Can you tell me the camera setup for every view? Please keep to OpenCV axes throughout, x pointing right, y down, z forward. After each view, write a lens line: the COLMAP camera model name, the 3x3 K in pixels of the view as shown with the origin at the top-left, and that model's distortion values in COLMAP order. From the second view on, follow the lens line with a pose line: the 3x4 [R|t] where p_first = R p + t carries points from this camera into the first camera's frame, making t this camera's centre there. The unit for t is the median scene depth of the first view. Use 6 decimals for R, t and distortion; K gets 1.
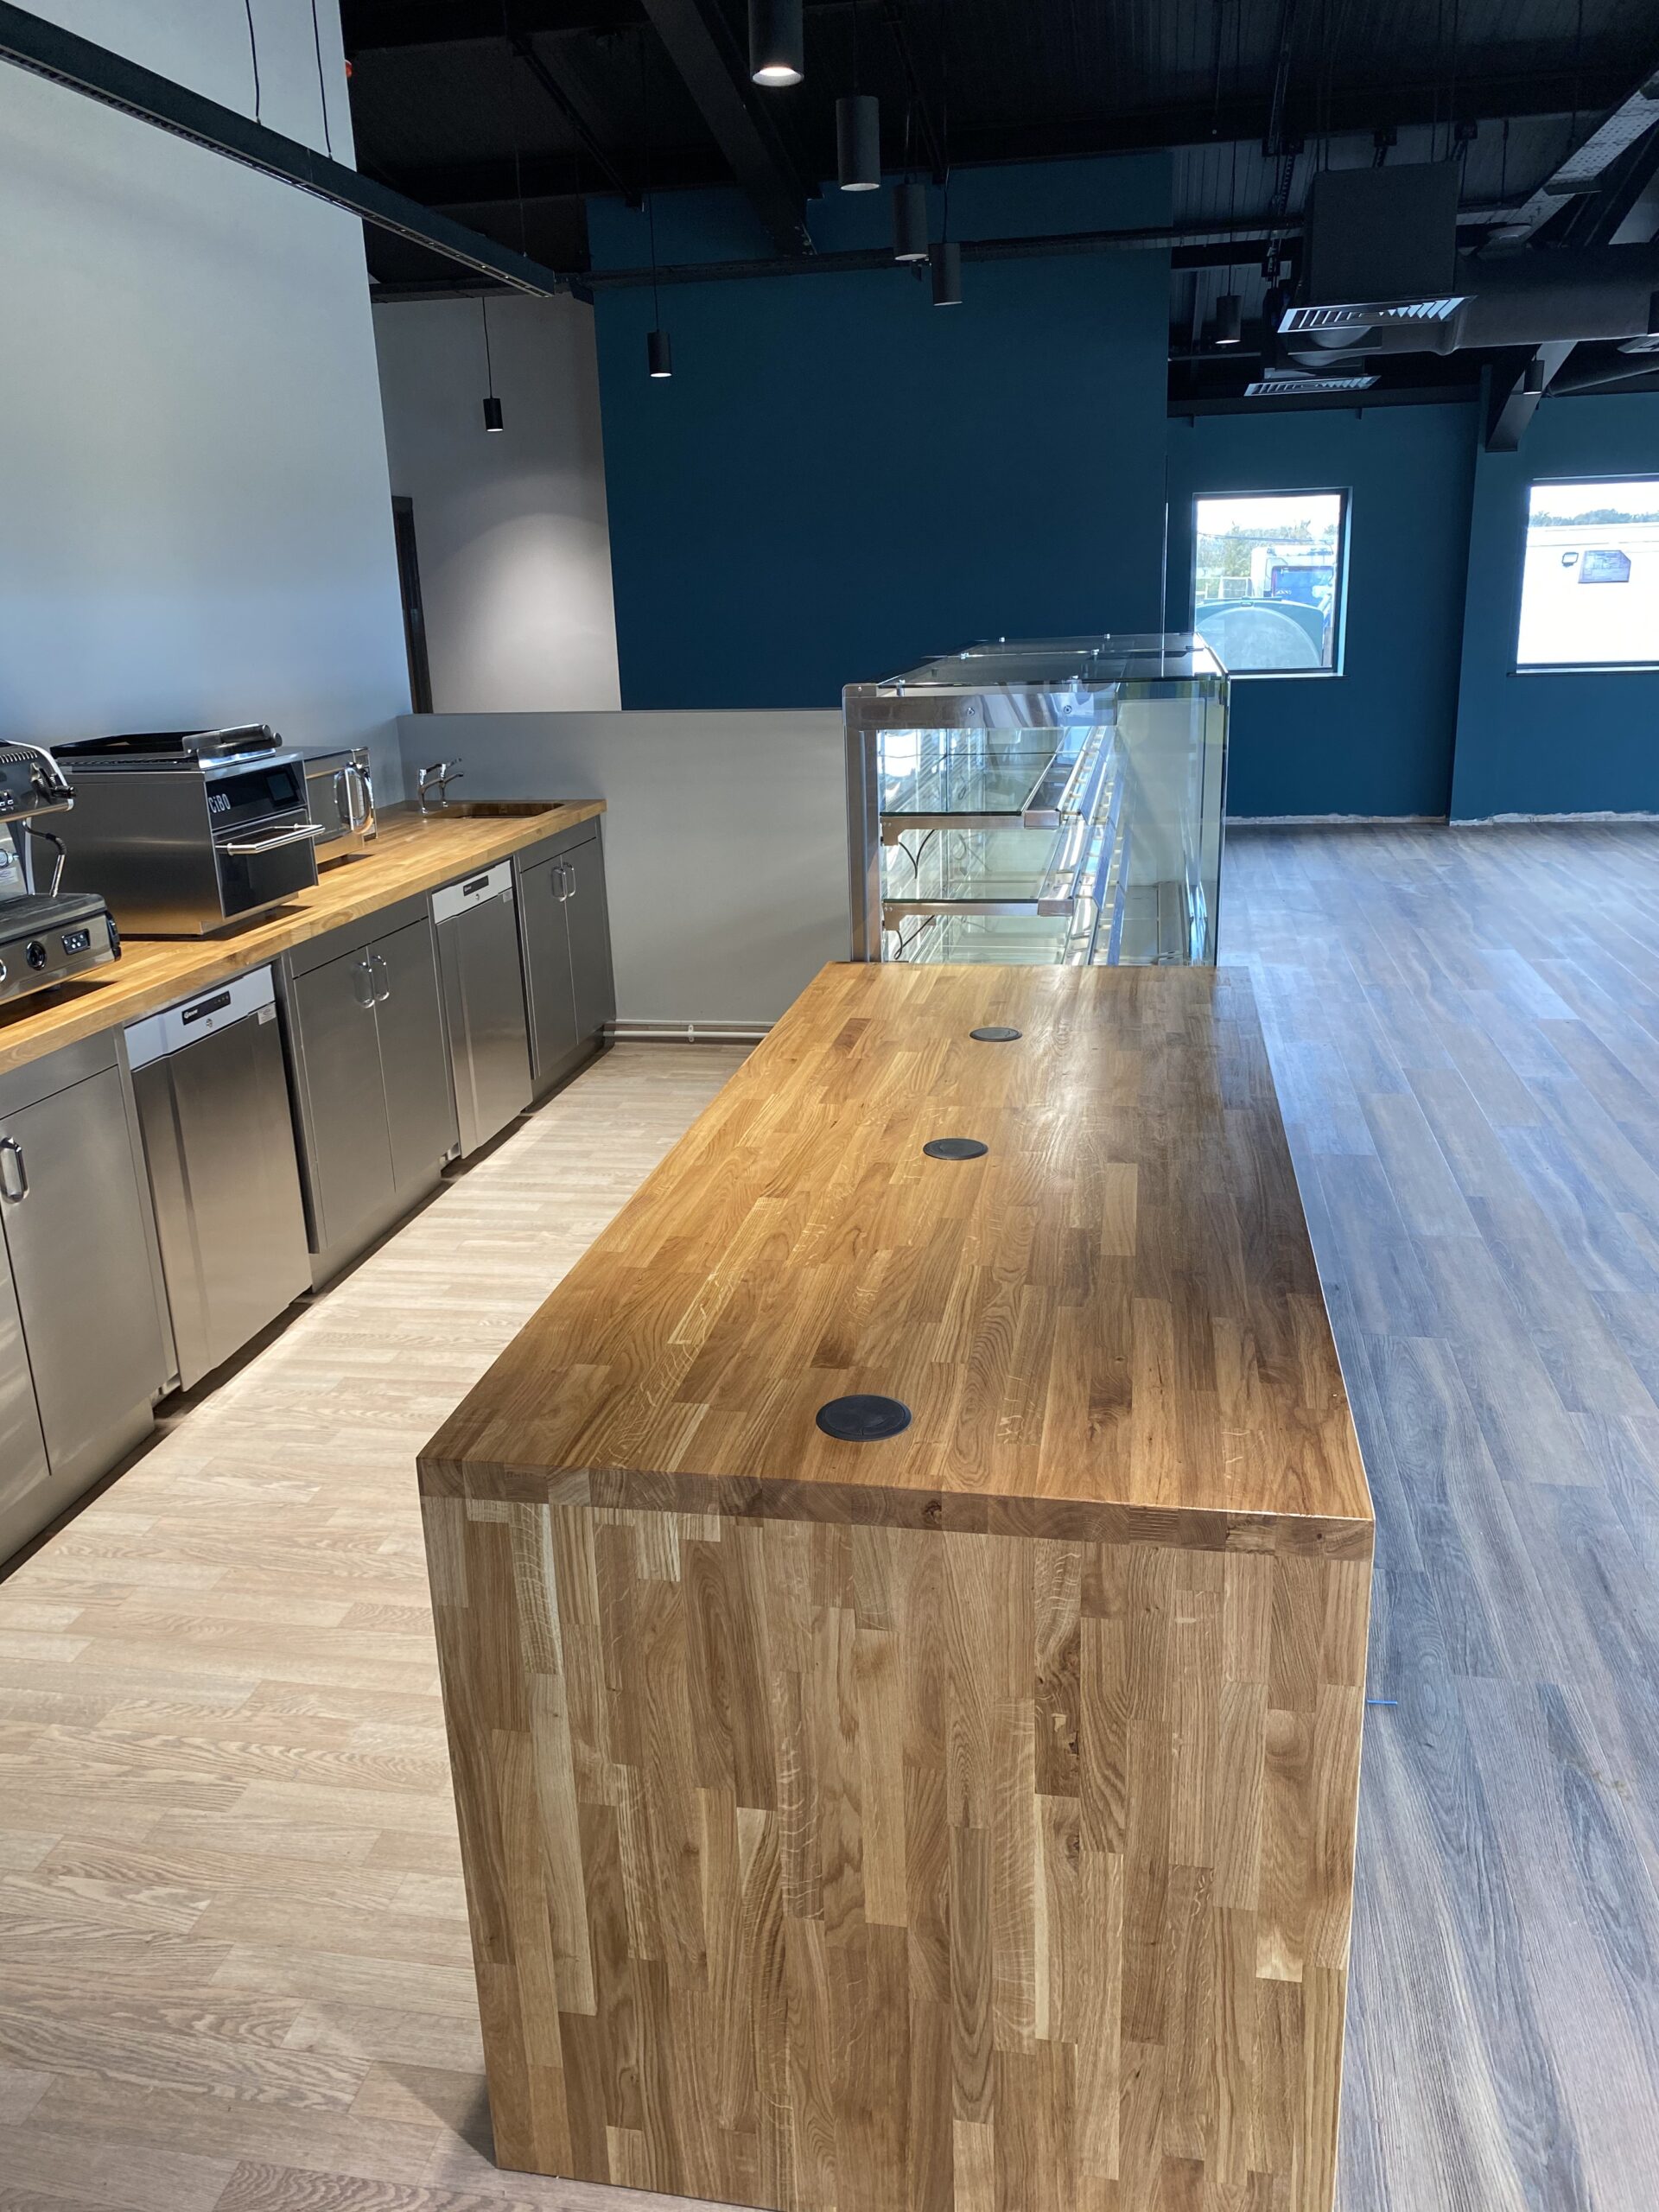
lens RADIAL K [[1683.8, 0, 838.1], [0, 1683.8, 1098.0], [0, 0, 1]] dist [0.028001, -0.025240]
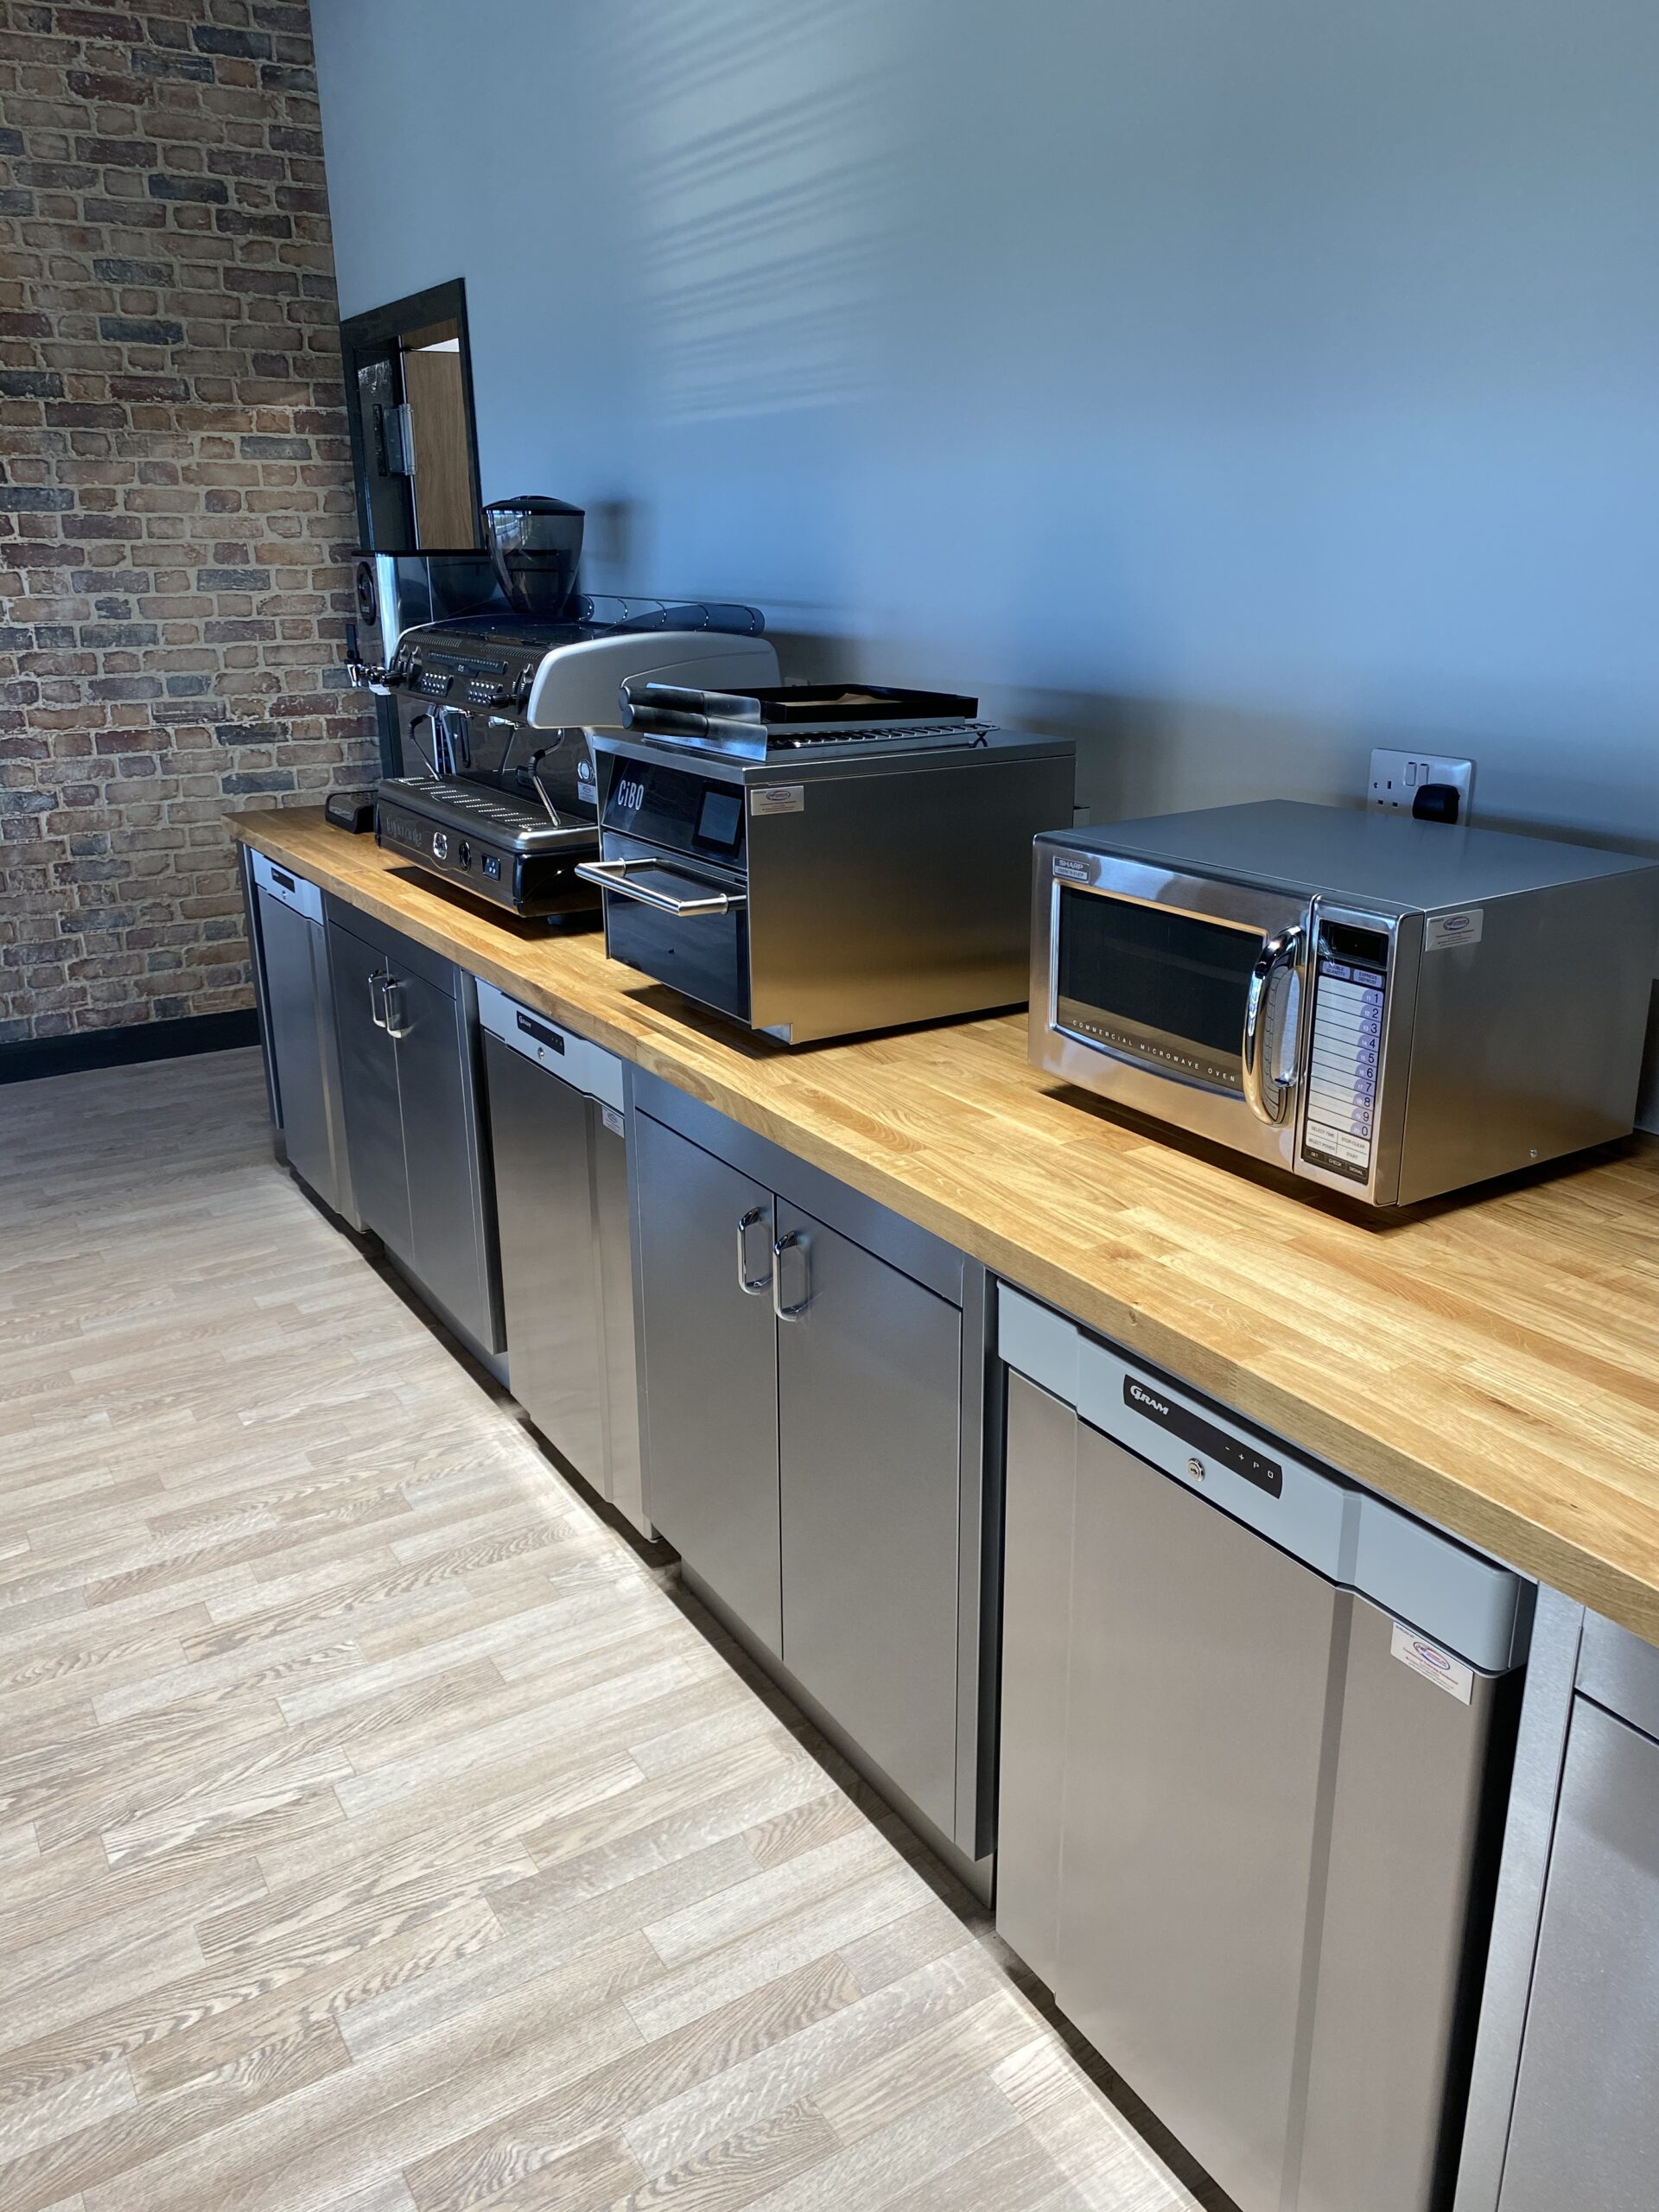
lens RADIAL K [[1683.8, 0, 839.6], [0, 1683.8, 1096.9], [0, 0, 1]] dist [0.028001, -0.025240]
pose [[-0.741316, 0.249574, -0.623027, -0.004087], [-0.161389, 0.834764, 0.526423, -0.444023], [0.651463, 0.490796, -0.578546, 1.539800]]
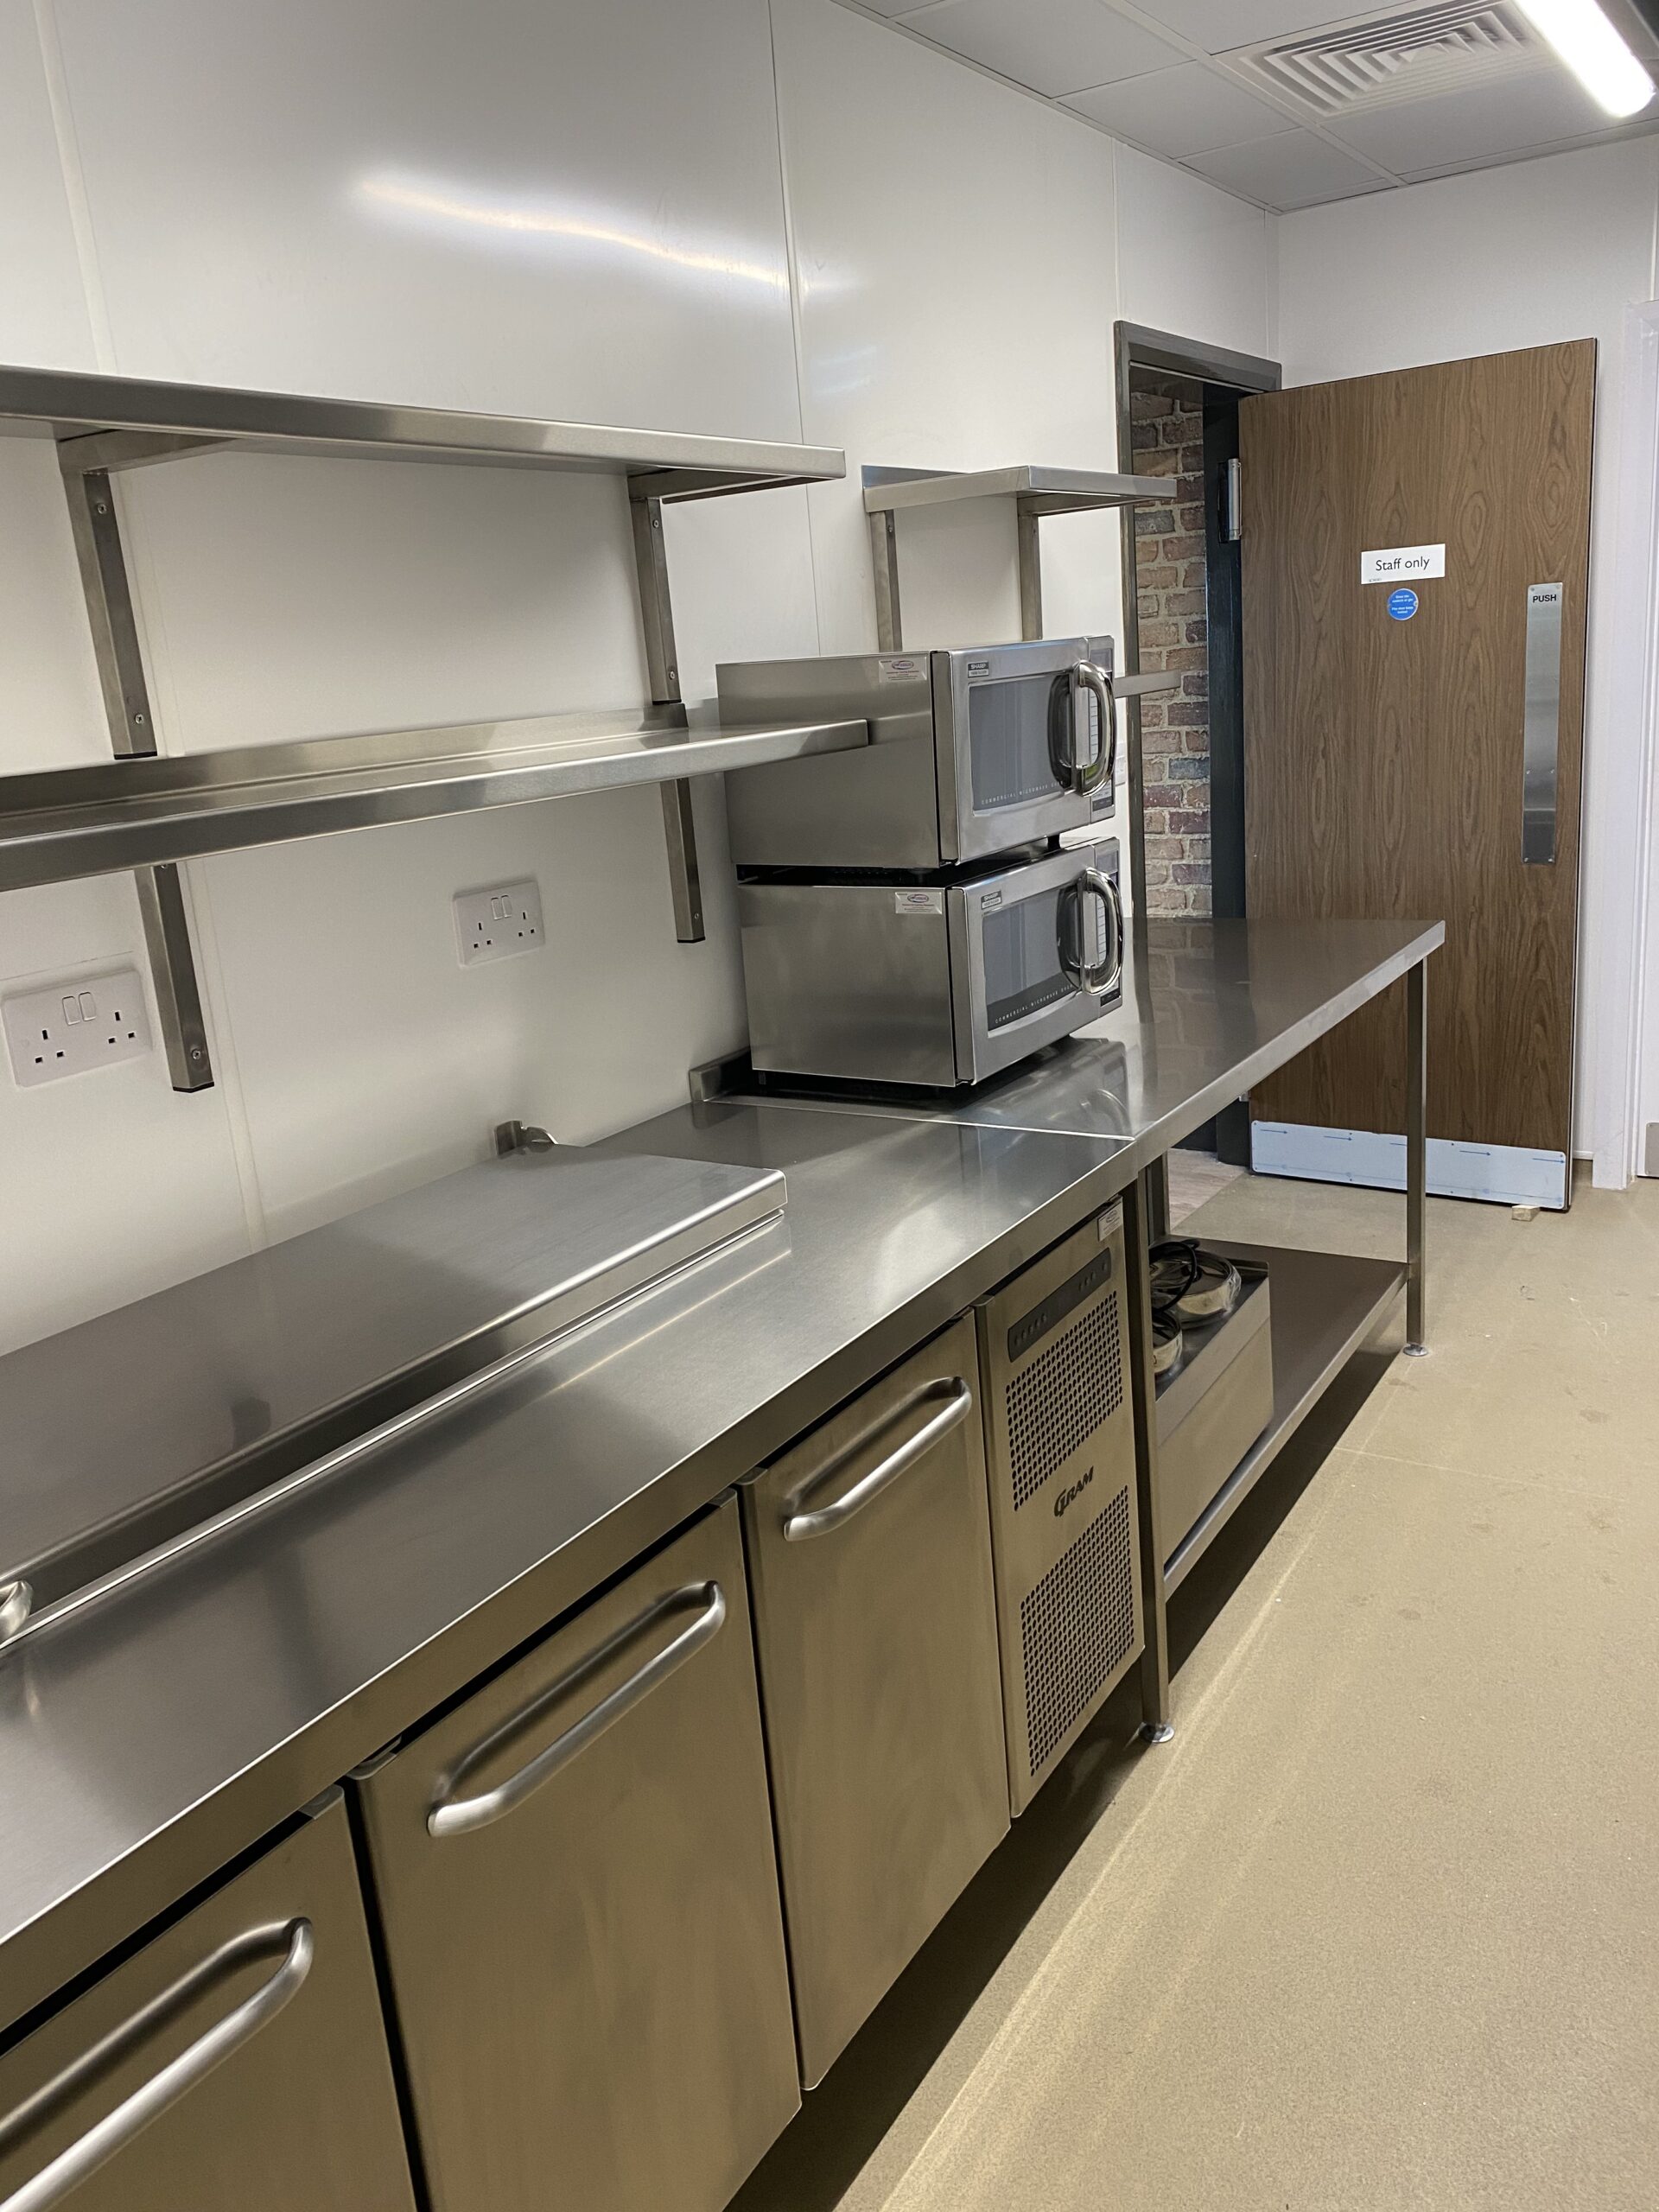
lens RADIAL K [[1683.8, 0, 830.1], [0, 1683.8, 1096.1], [0, 0, 1]] dist [0.028001, -0.025240]
pose [[-0.918772, 0.008529, 0.394695, -0.966880], [0.217185, 0.845804, 0.487285, -0.392600], [-0.329679, 0.533426, -0.778954, 1.489657]]
